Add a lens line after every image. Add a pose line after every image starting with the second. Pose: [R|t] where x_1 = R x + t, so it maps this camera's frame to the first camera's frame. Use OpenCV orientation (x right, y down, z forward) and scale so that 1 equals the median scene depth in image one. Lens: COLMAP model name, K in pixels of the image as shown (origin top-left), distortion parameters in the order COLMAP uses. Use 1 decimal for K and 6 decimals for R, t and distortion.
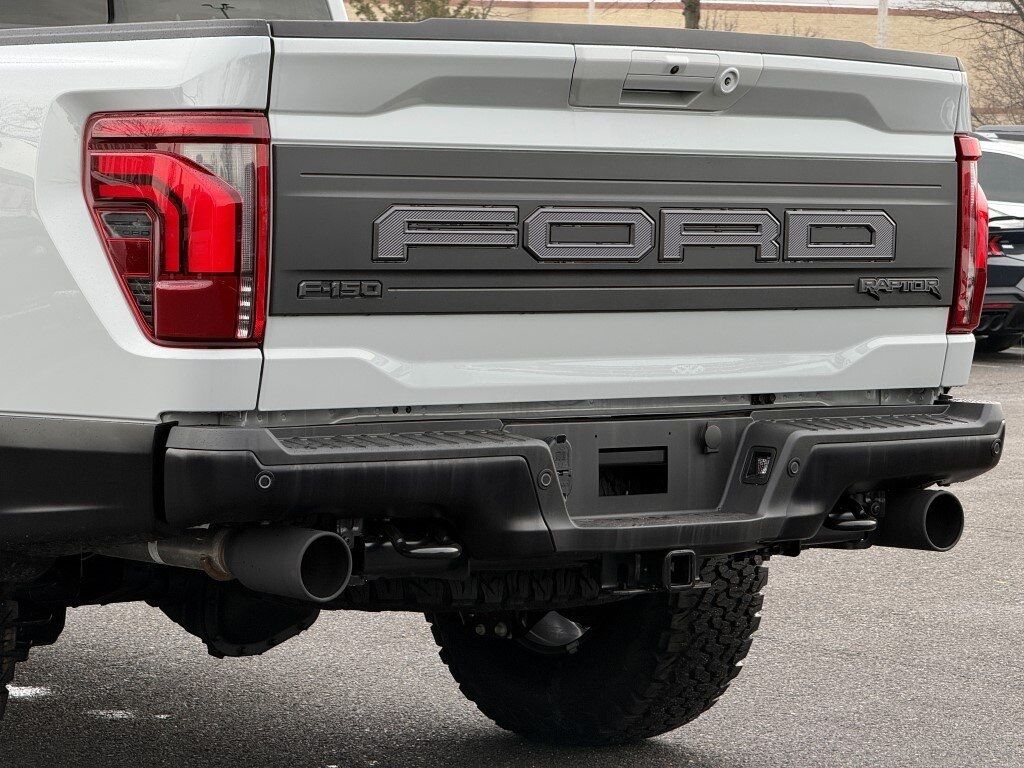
lens RADIAL K [[3607.8, 0, 511.5], [0, 3607.8, 385.3], [0, 0, 1]] dist [0.280499, 0.000000]
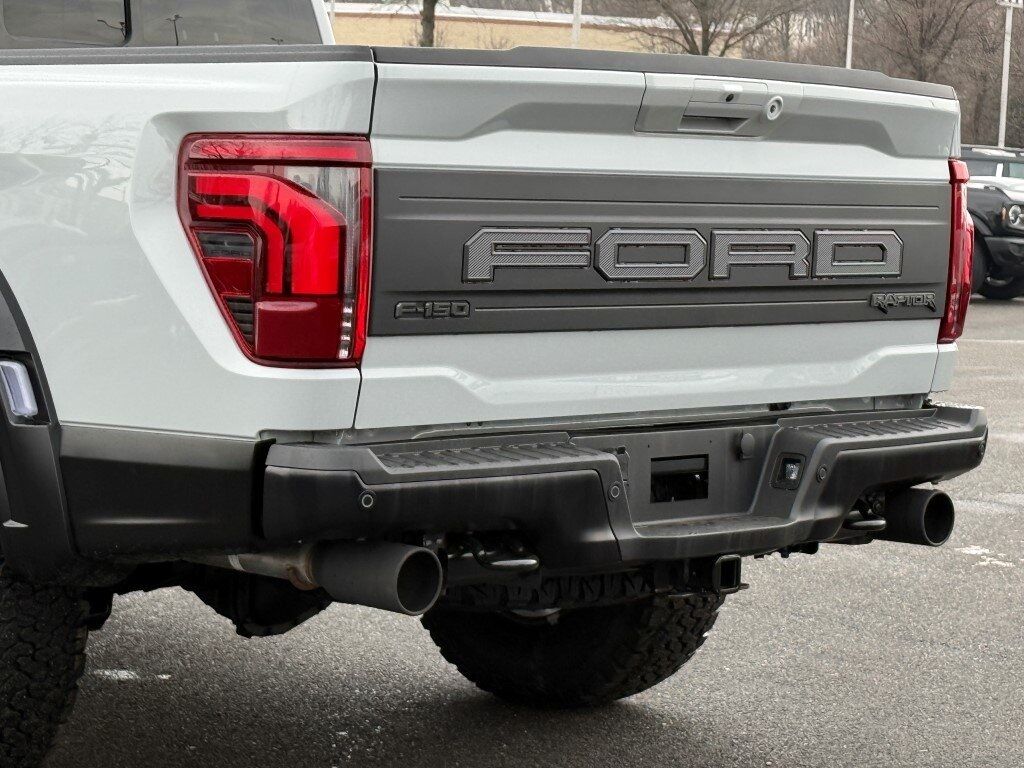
lens RADIAL K [[2841.0, 0, 508.2], [0, 2841.0, 383.1], [0, 0, 1]] dist [0.147371, 0.000000]
pose [[0.996093, 0.007832, 0.087957, -0.090524], [-0.009936, 0.999675, 0.023498, -0.023357], [-0.087744, -0.024280, 0.995847, 0.182692]]
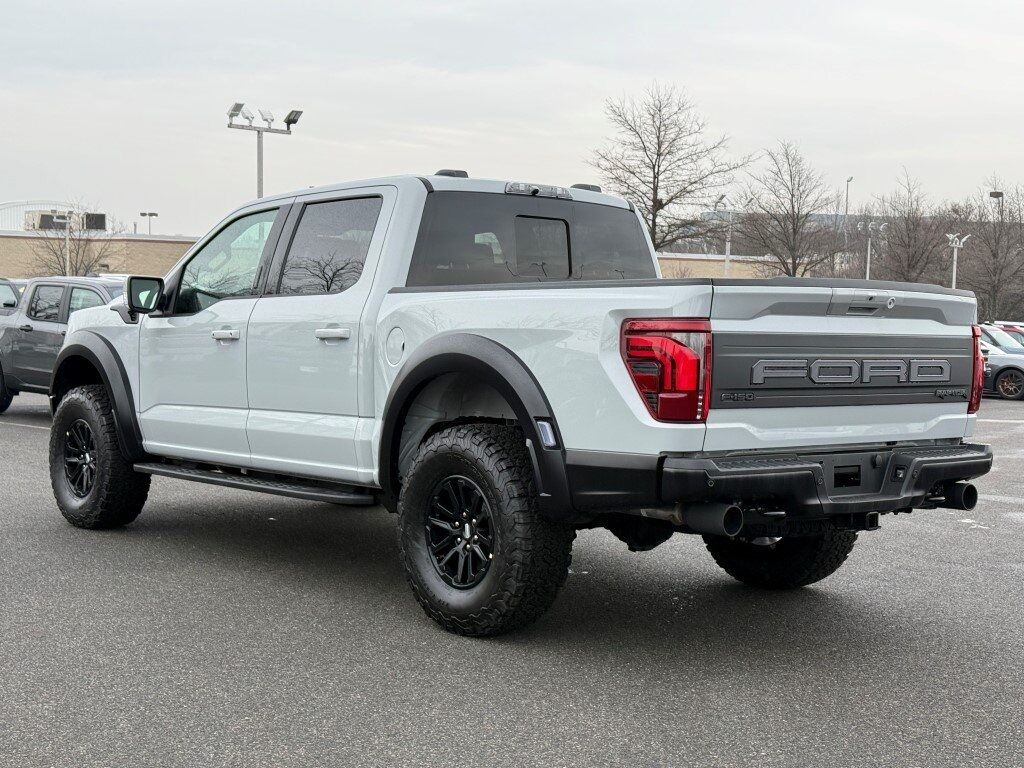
lens RADIAL K [[1447.7, 0, 506.2], [0, 1447.7, 387.7], [0, 0, 1]] dist [0.107801, 0.000000]
pose [[0.999342, 0.004482, -0.035996, -0.148484], [-0.005009, 0.999881, -0.014583, -0.017342], [0.035926, 0.014754, 0.999246, 0.086216]]
